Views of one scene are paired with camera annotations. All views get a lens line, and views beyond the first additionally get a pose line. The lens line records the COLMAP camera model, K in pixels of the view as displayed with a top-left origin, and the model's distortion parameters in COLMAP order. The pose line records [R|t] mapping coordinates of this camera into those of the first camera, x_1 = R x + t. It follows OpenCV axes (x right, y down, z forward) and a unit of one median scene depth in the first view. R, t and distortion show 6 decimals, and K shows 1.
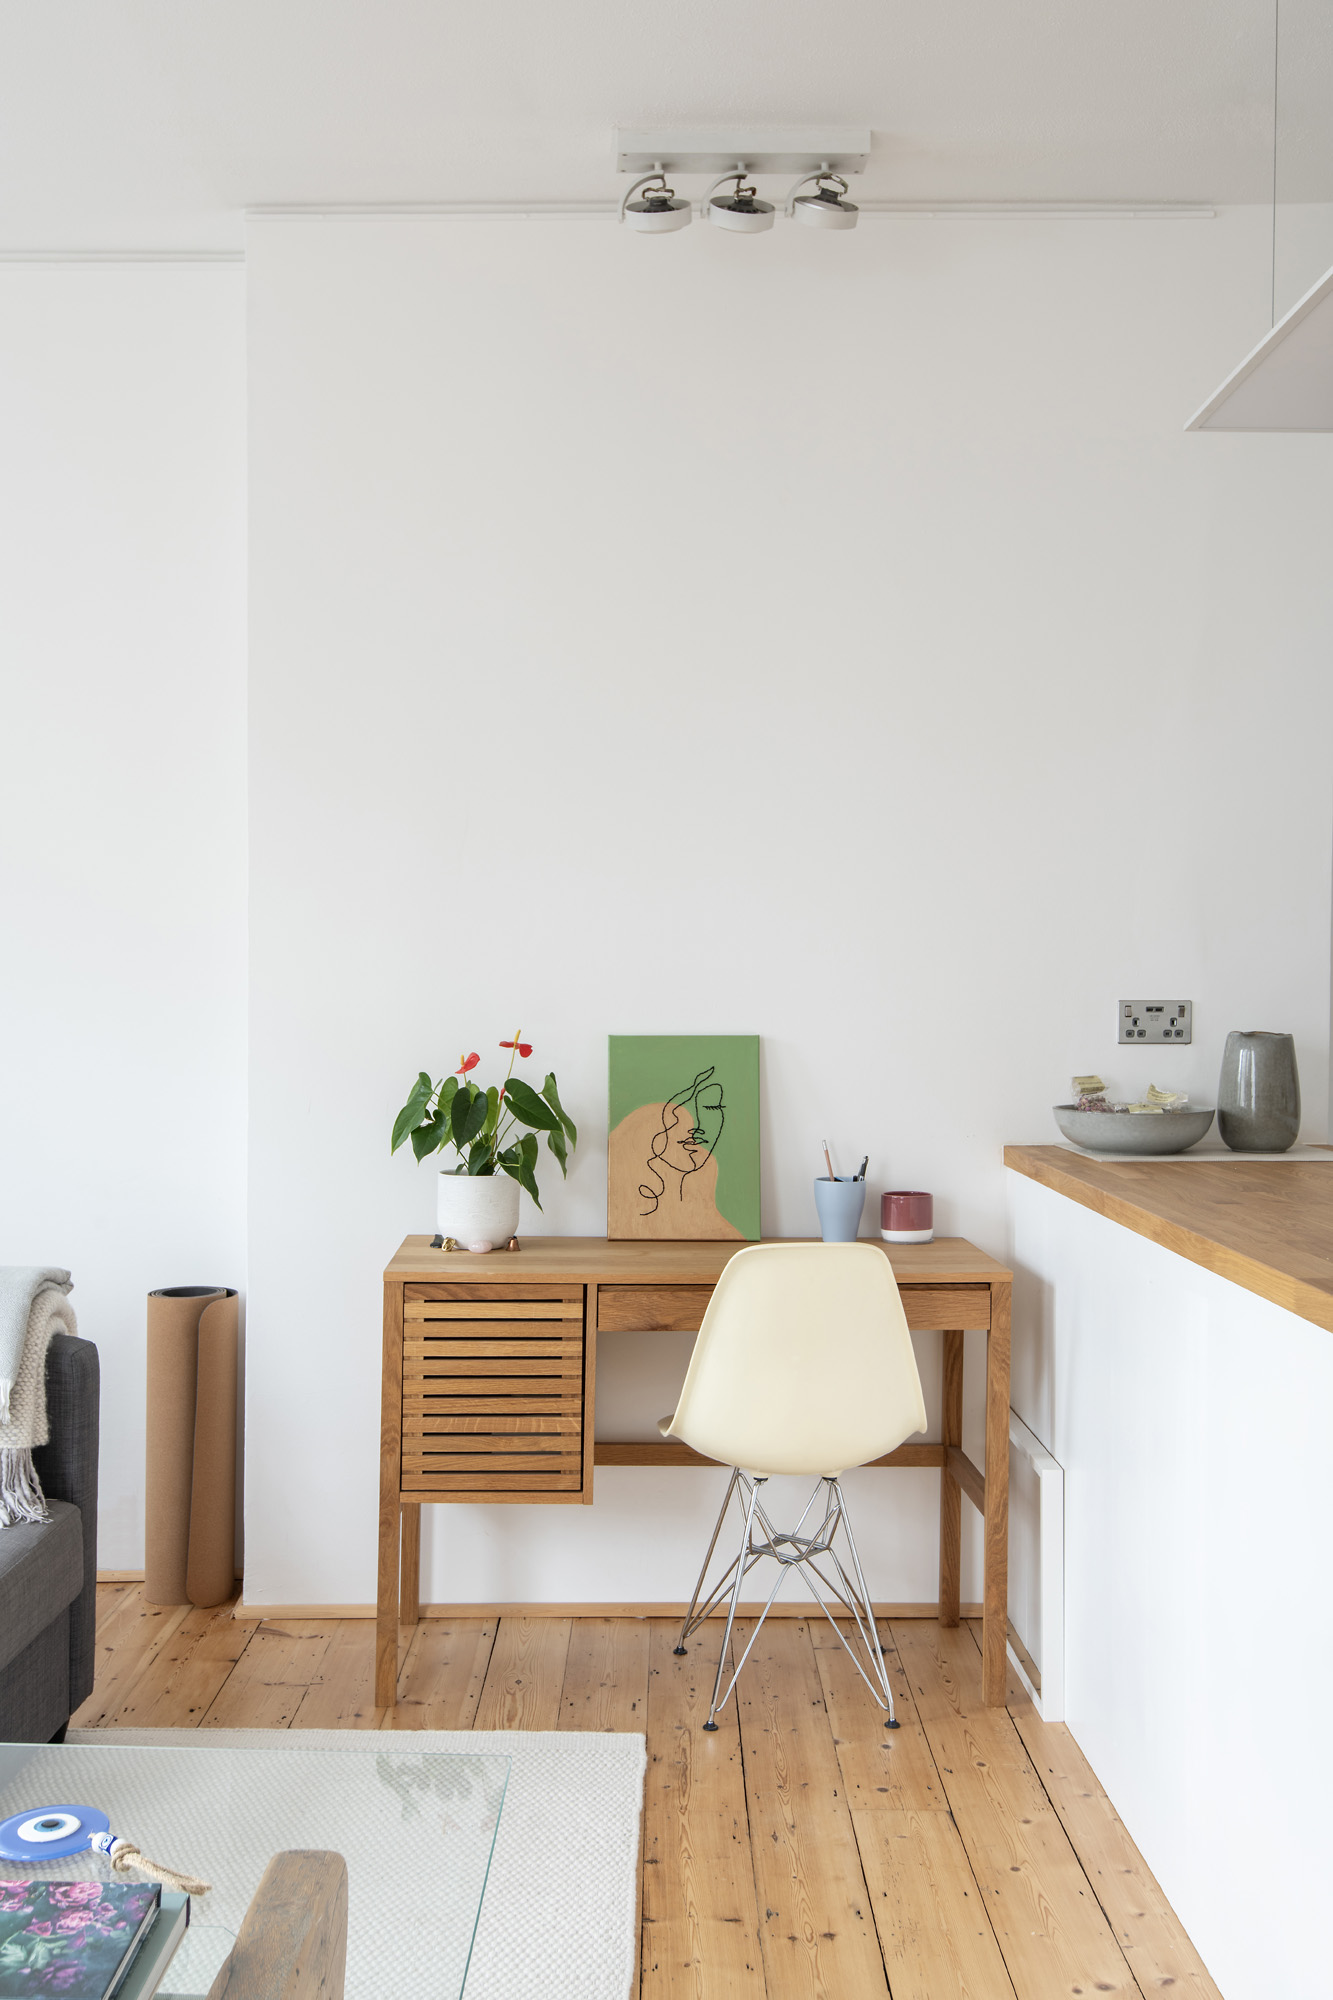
lens RADIAL K [[1954.3, 0, 663.0], [0, 1954.3, 1005.0], [0, 0, 1]] dist [0.020156, 0.000000]
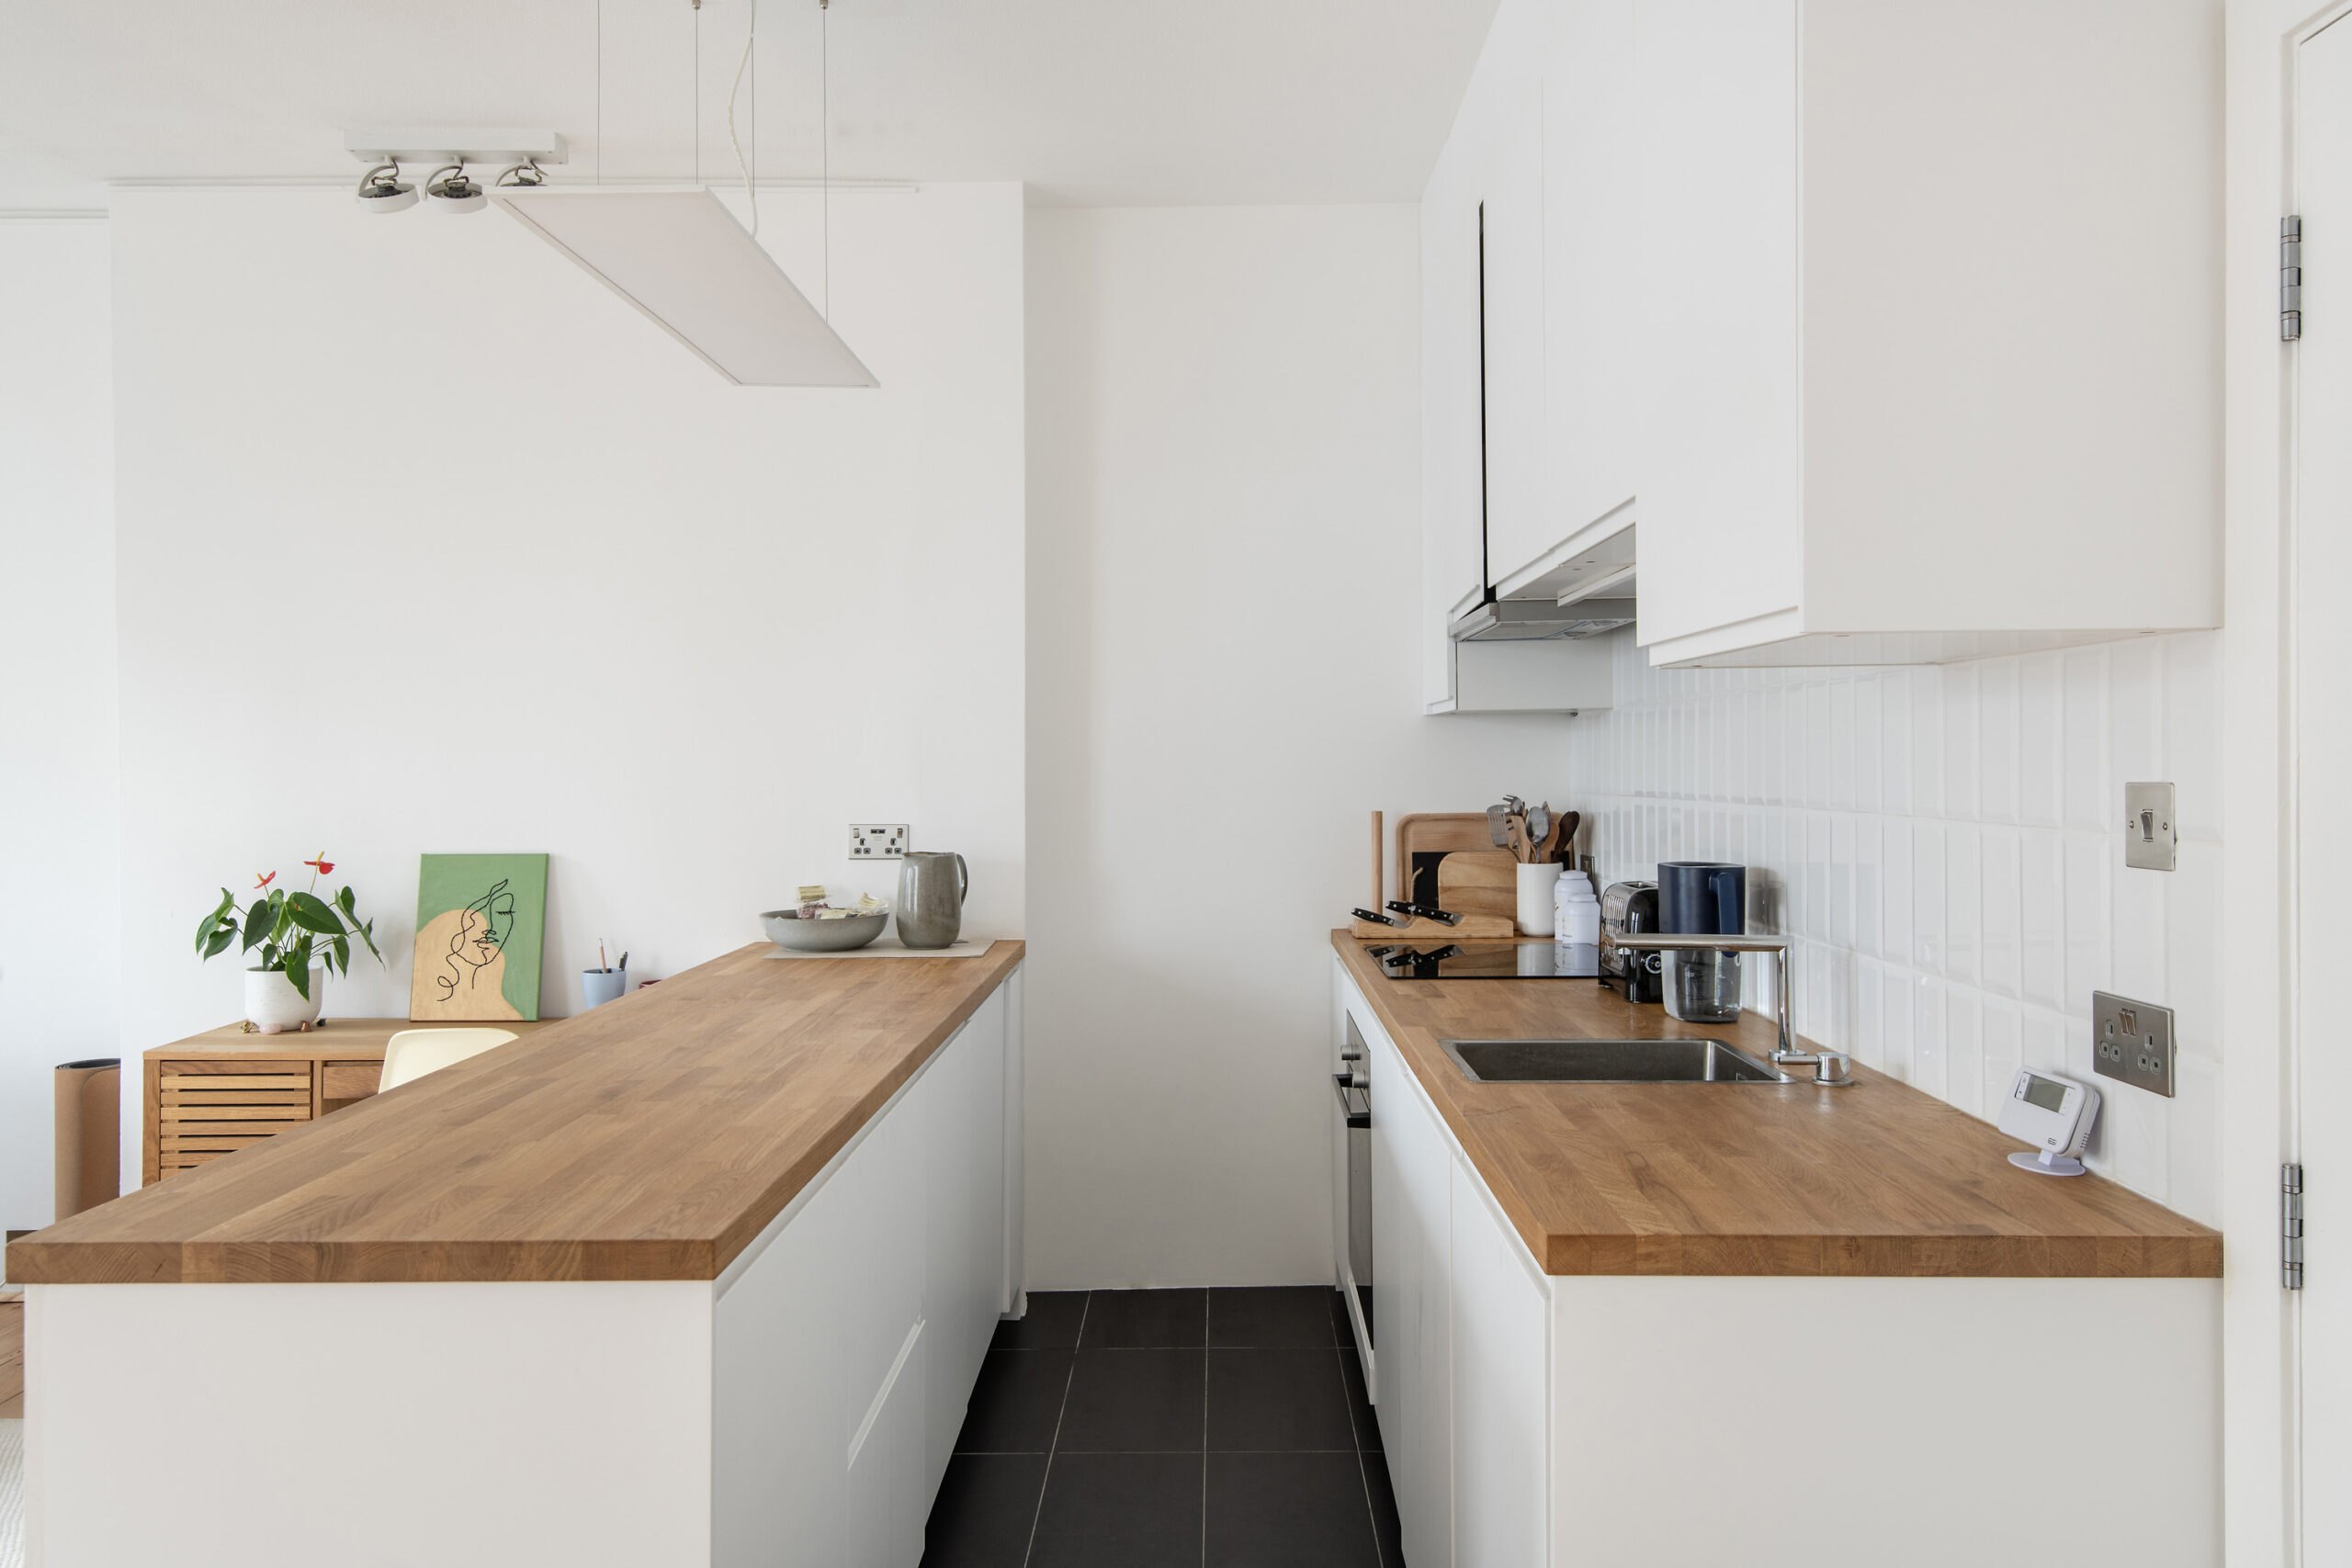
lens RADIAL K [[1742.9, 0, 1179.0], [0, 1742.9, 779.2], [0, 0, 1]] dist [0.022827, 0.003341]
pose [[0.999980, -0.001694, 0.006033, 0.478915], [0.001710, 0.999995, -0.002746, -0.030220], [-0.006029, 0.002757, 0.999978, -0.111168]]
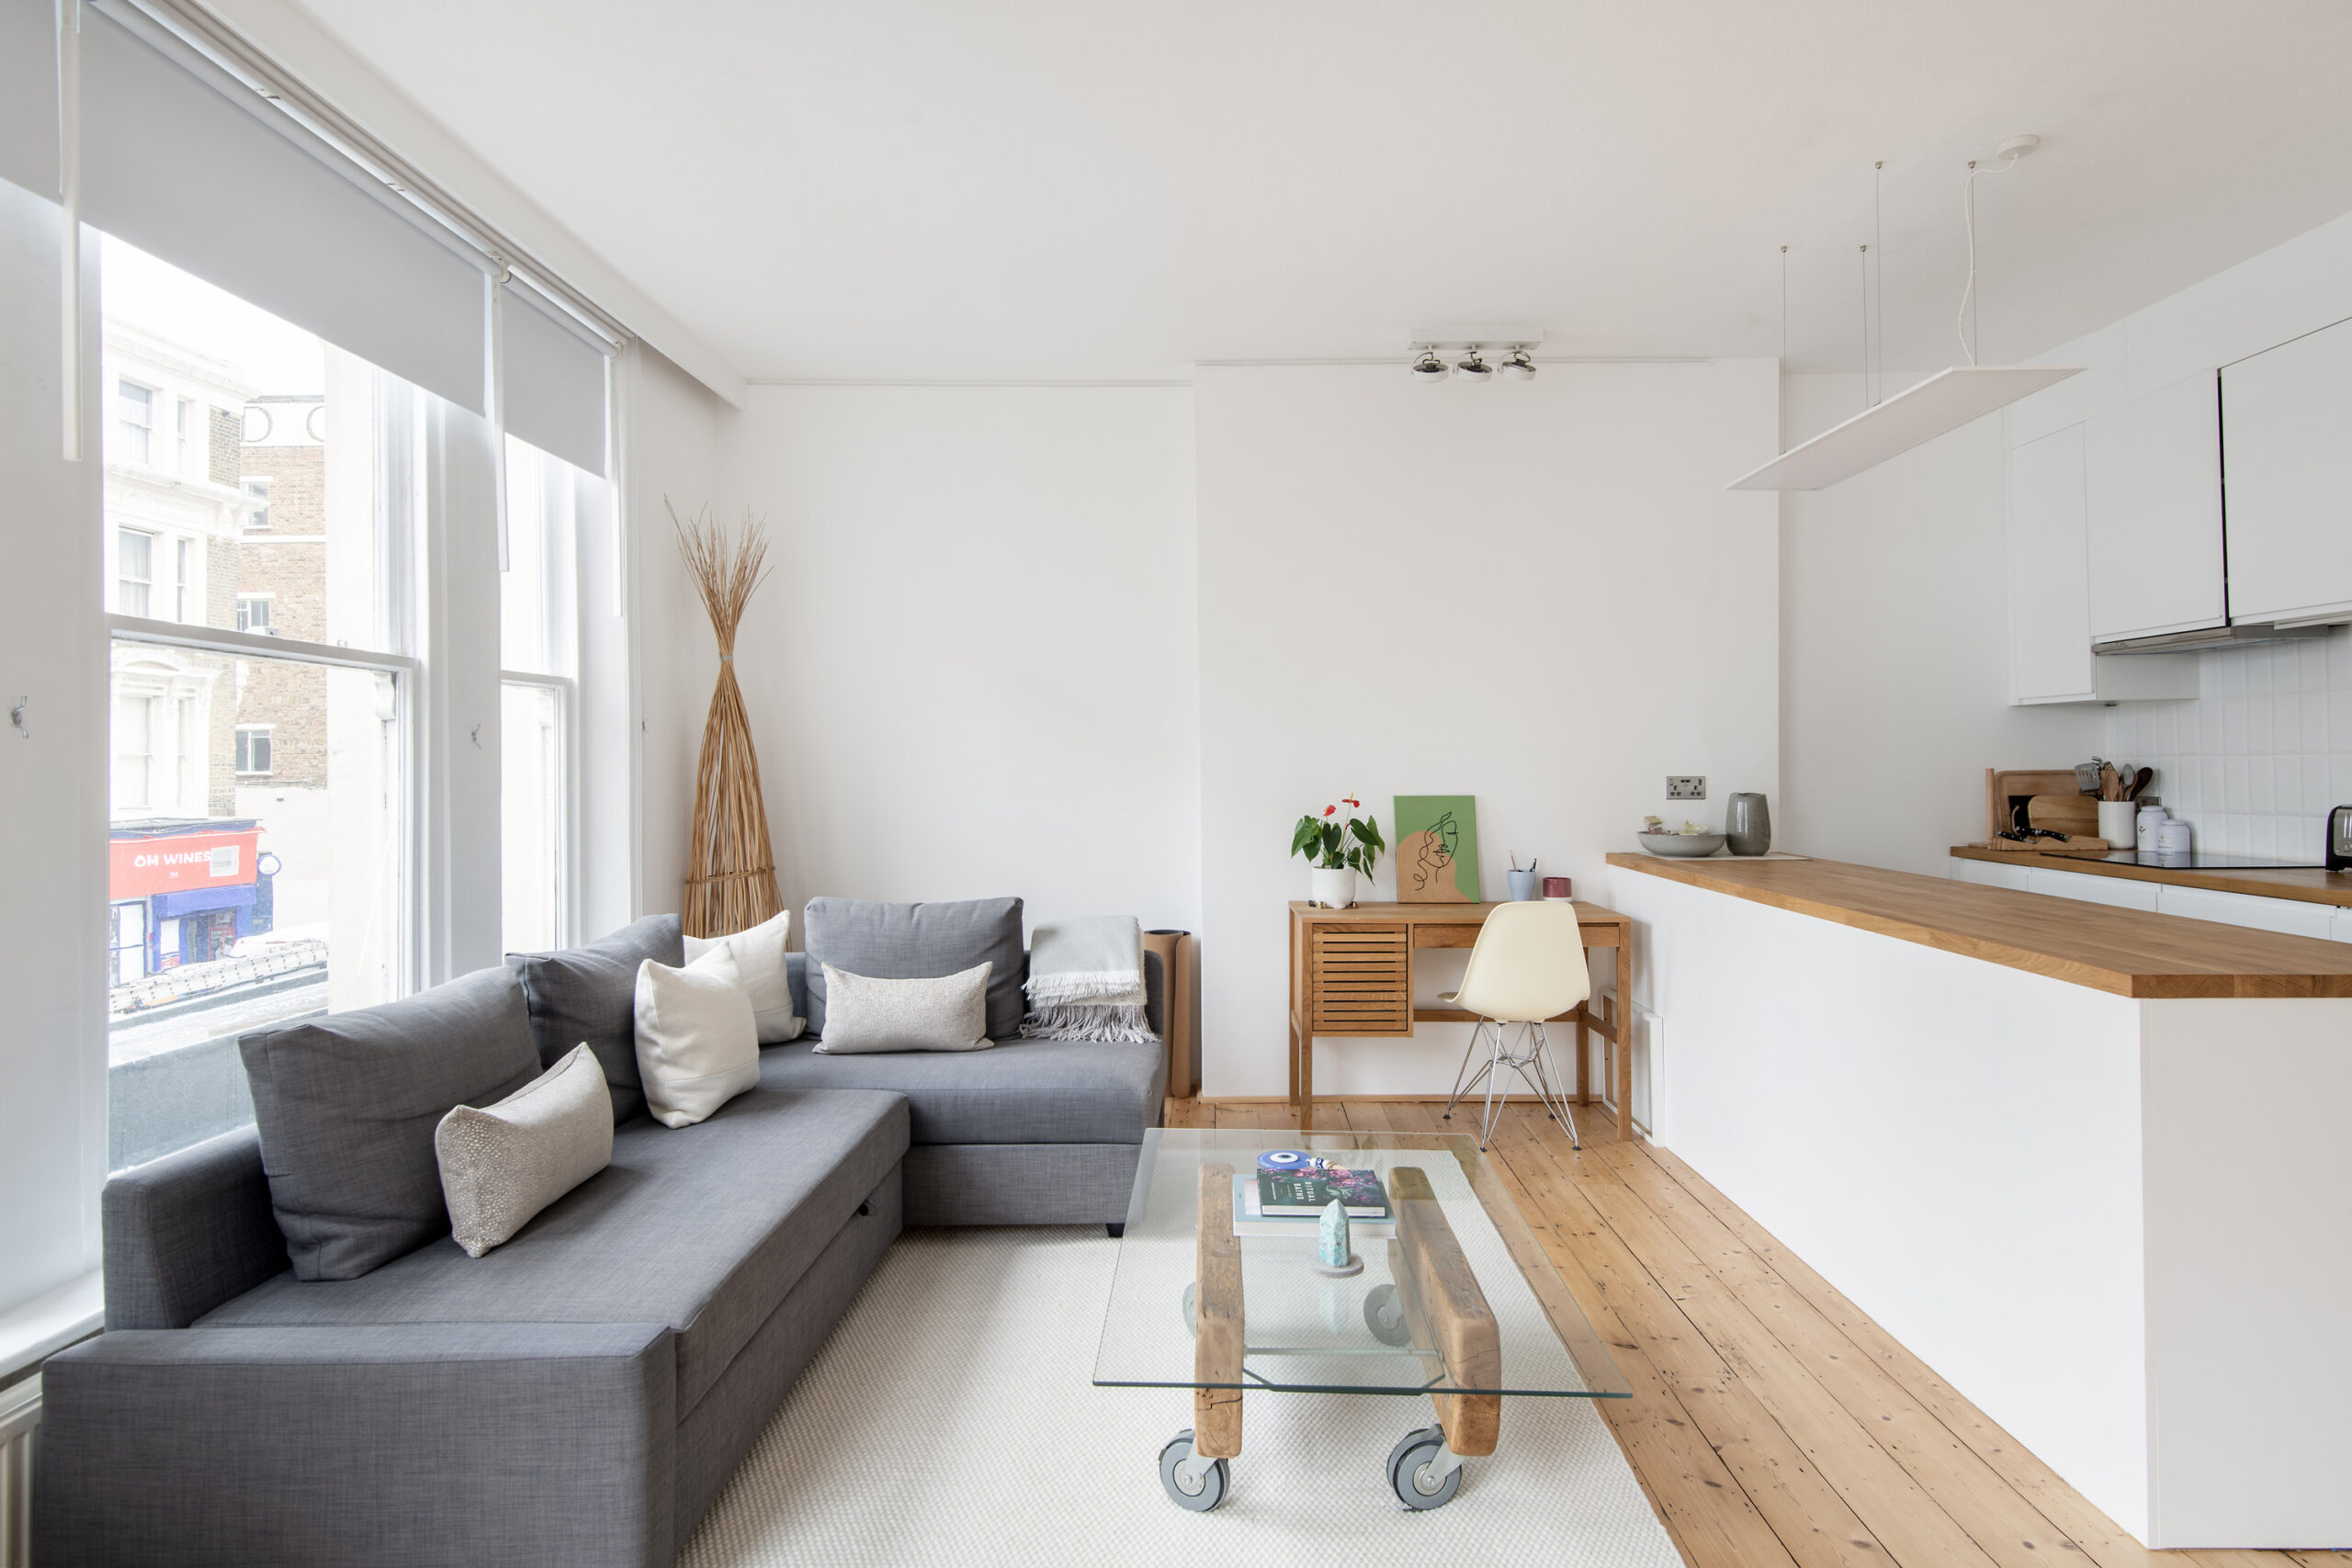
lens RADIAL K [[1251.2, 0, 1186.9], [0, 1251.2, 750.7], [0, 0, 1]] dist [0.005387, -0.000680]
pose [[0.999939, -0.002358, -0.010807, -0.231475], [0.002146, 0.999807, -0.019537, -0.004934], [0.010851, 0.019512, 0.999751, -0.233232]]
